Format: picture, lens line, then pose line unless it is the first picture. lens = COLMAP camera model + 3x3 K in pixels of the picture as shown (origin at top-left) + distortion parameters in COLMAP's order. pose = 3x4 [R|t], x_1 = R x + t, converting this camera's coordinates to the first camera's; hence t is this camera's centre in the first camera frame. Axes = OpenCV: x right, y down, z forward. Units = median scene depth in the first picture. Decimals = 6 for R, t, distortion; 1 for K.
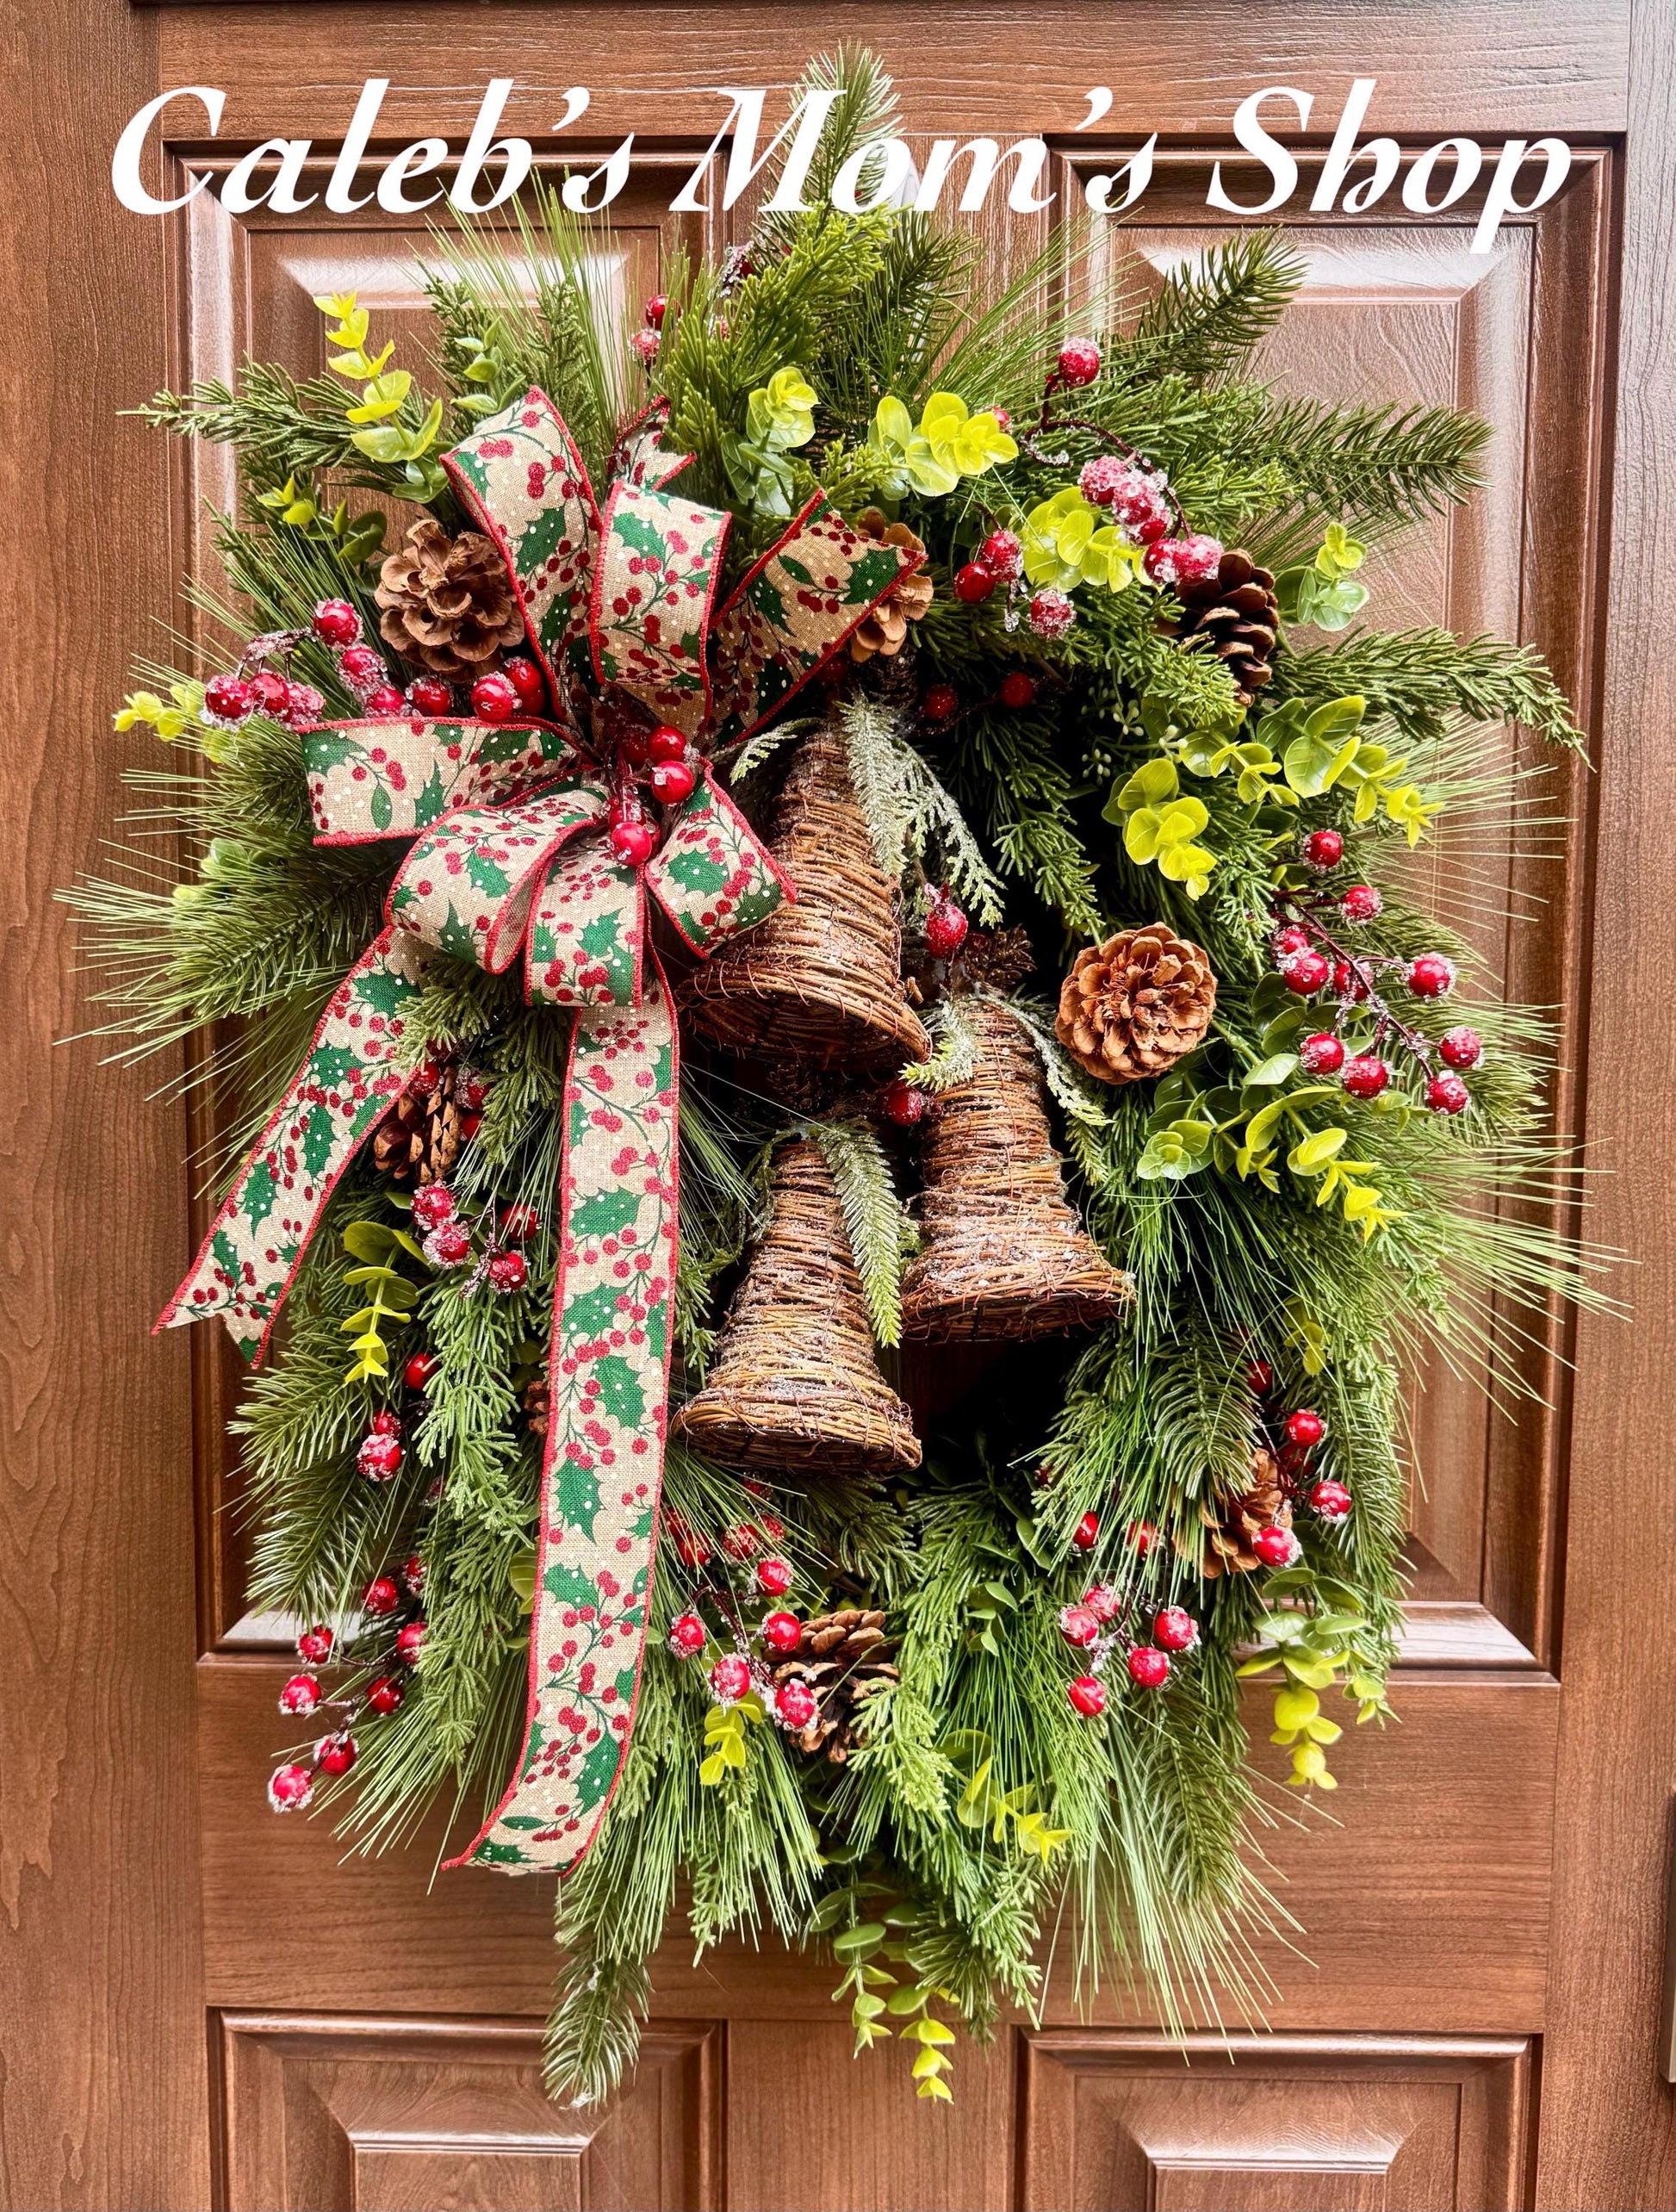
lens RADIAL K [[1819.4, 0, 782.8], [0, 1819.4, 1158.9], [0, 0, 1]] dist [0.193222, -0.486206]
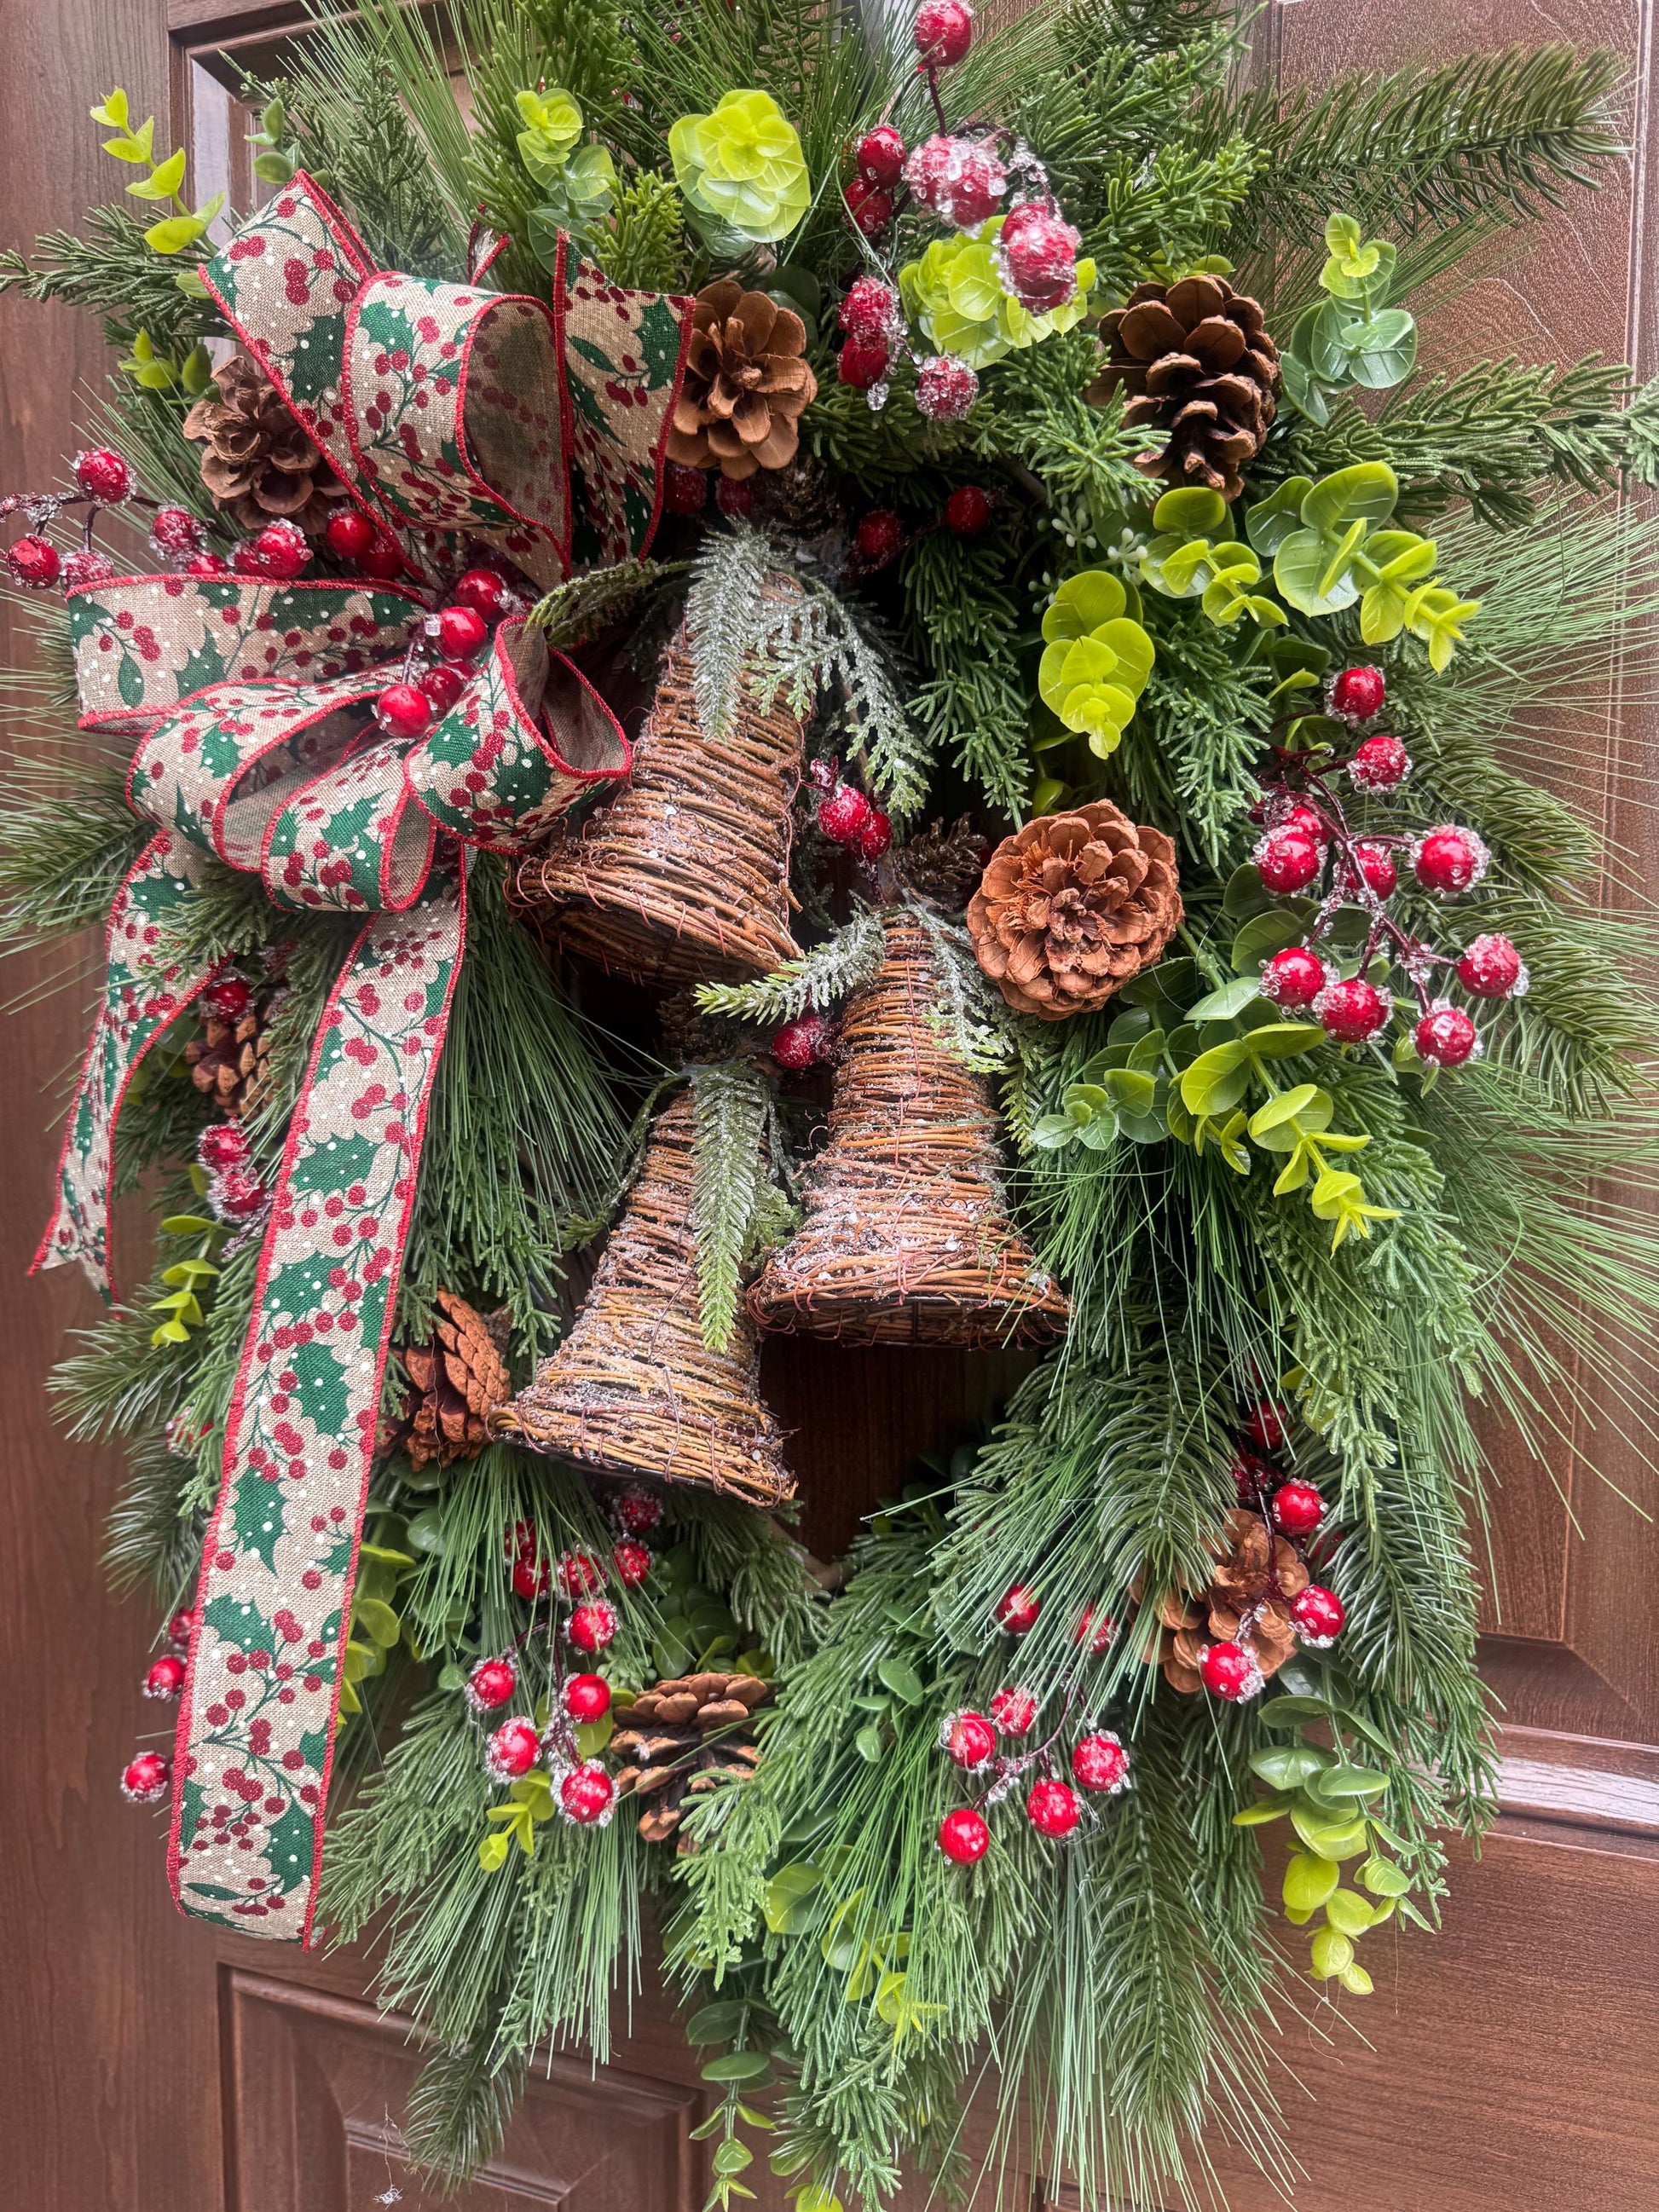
lens RADIAL K [[1599.2, 0, 832.6], [0, 1599.2, 1115.0], [0, 0, 1]] dist [0.191531, -0.495664]
pose [[0.950610, 0.030376, -0.308898, 0.313755], [-0.030932, 0.999517, 0.003098, -0.001268], [0.308843, 0.006610, 0.951090, 0.362022]]
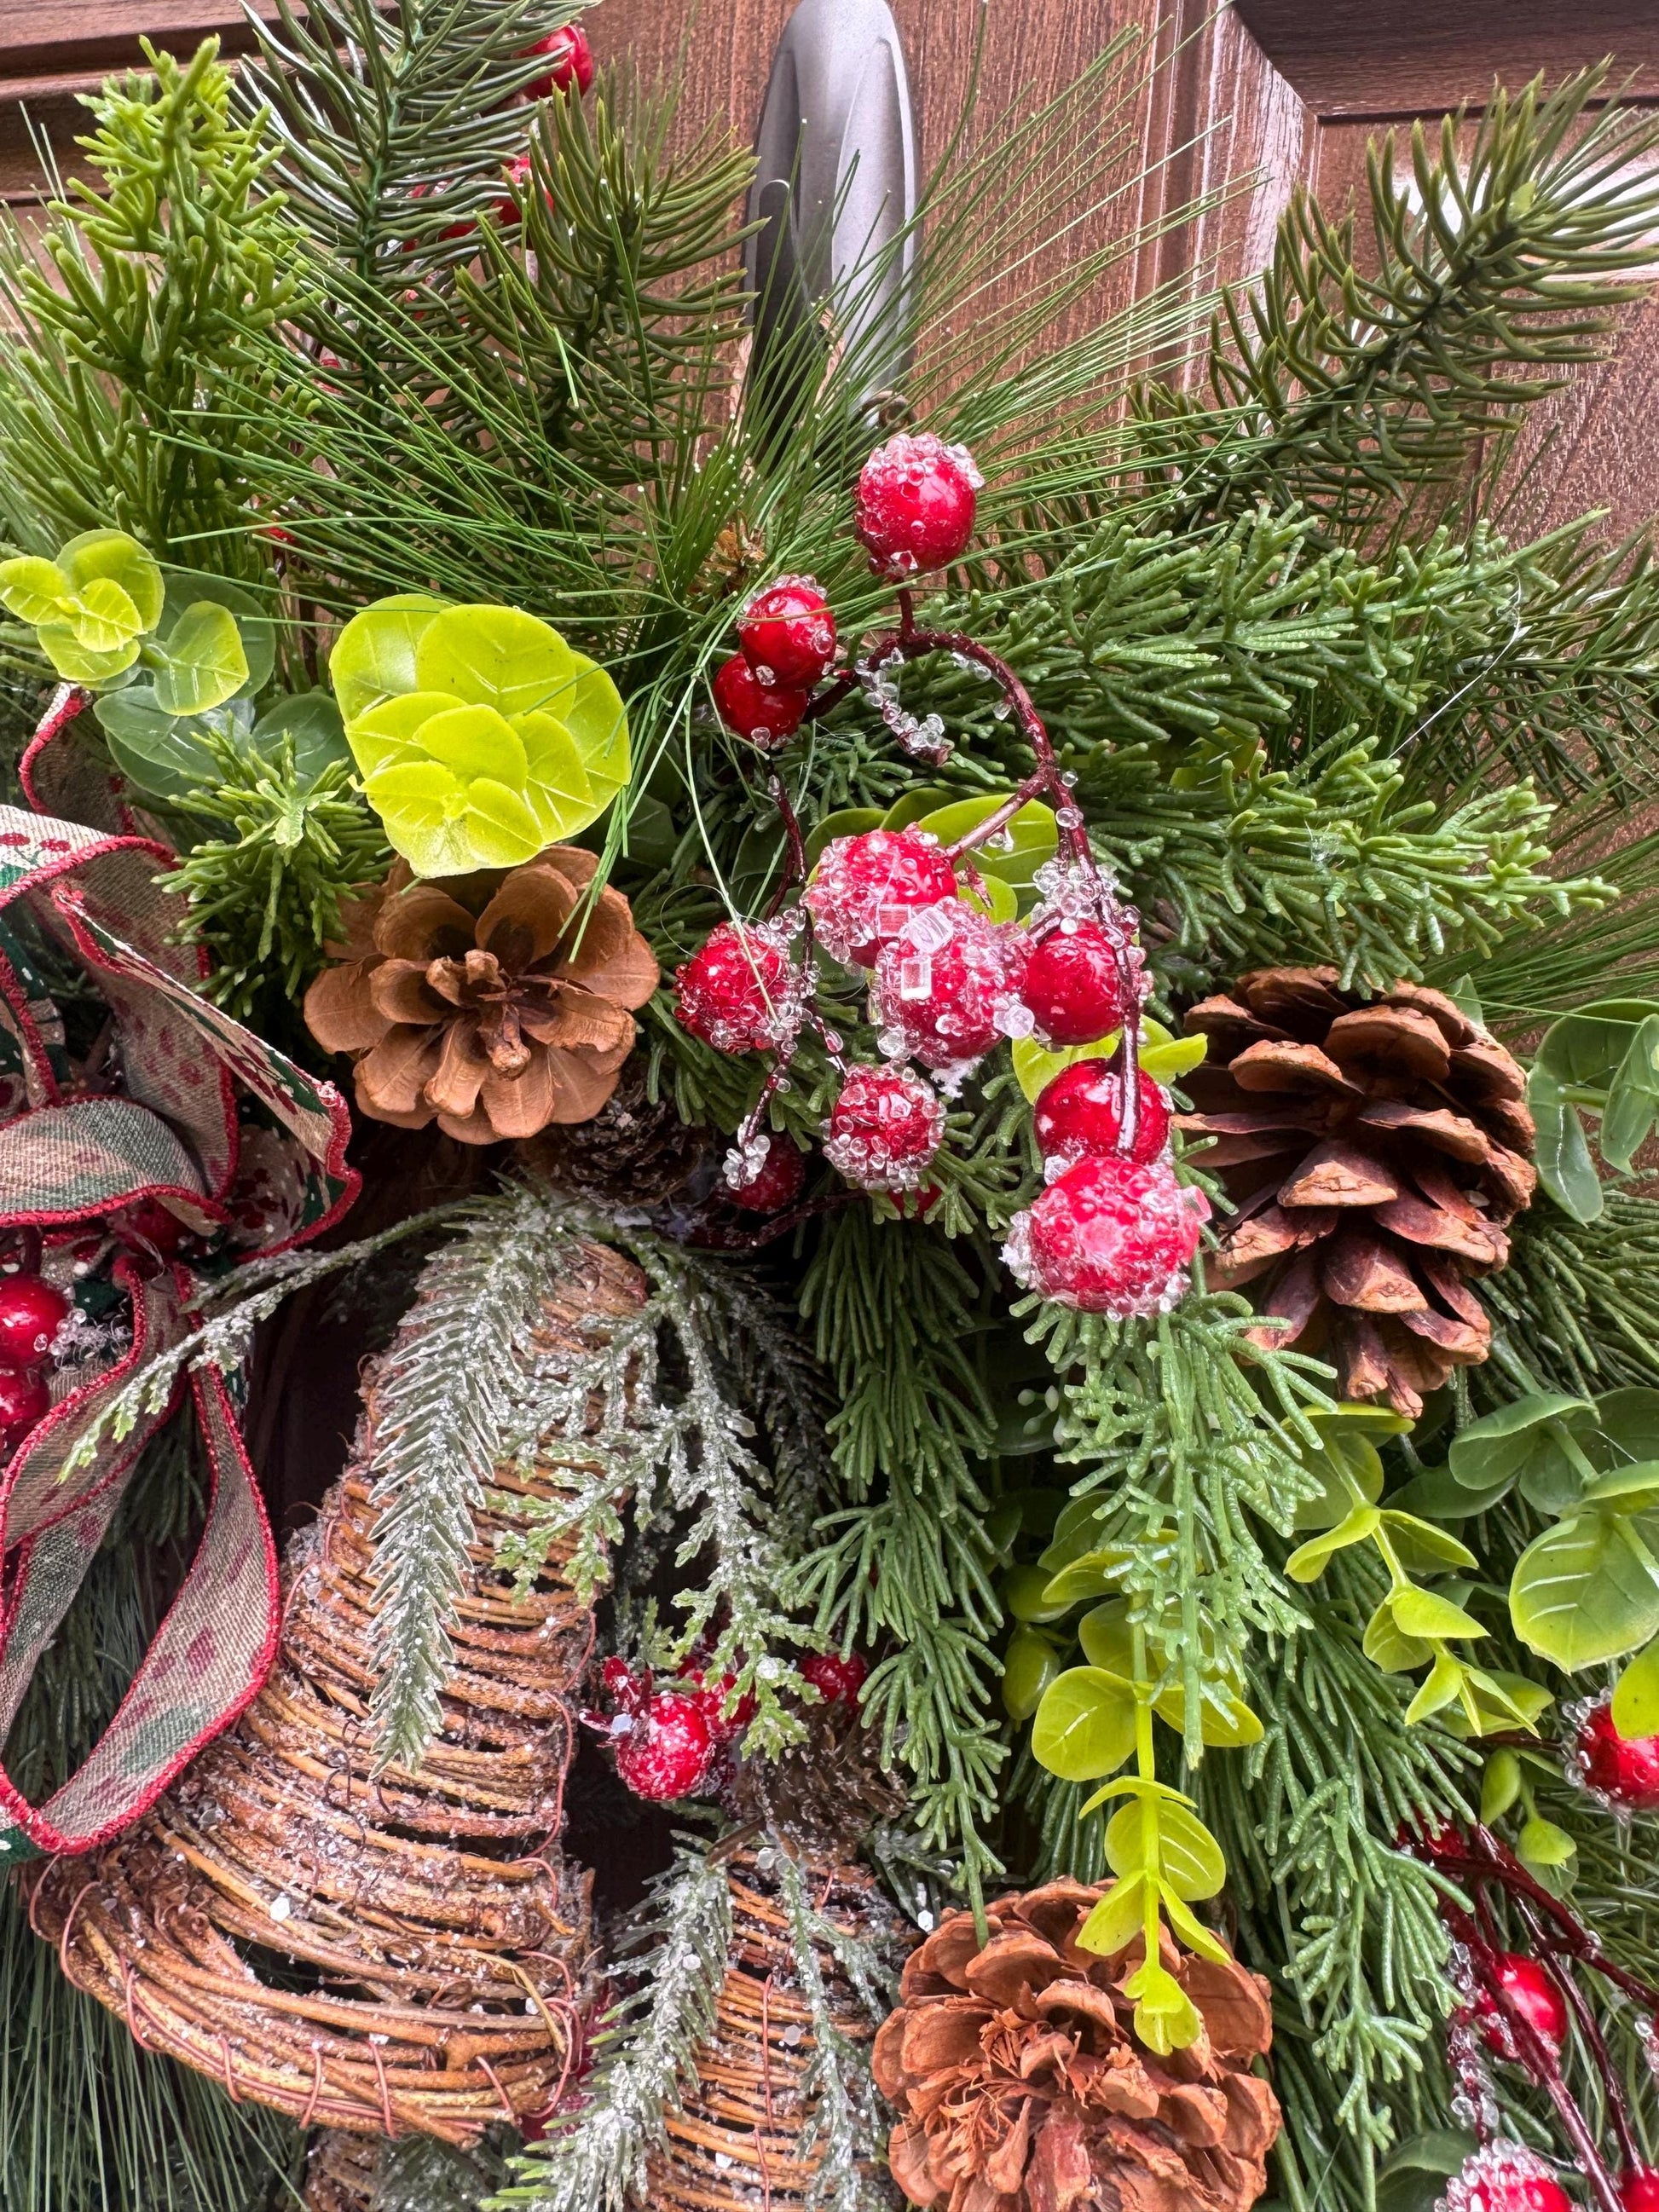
lens RADIAL K [[1548.1, 0, 831.9], [0, 1548.1, 1000.2], [0, 0, 1]] dist [0.001914, 0.000405]
pose [[0.954574, 0.088140, -0.284639, 0.225214], [-0.082861, 0.996092, 0.030561, -0.330600], [0.286221, -0.005587, 0.958147, 0.691174]]
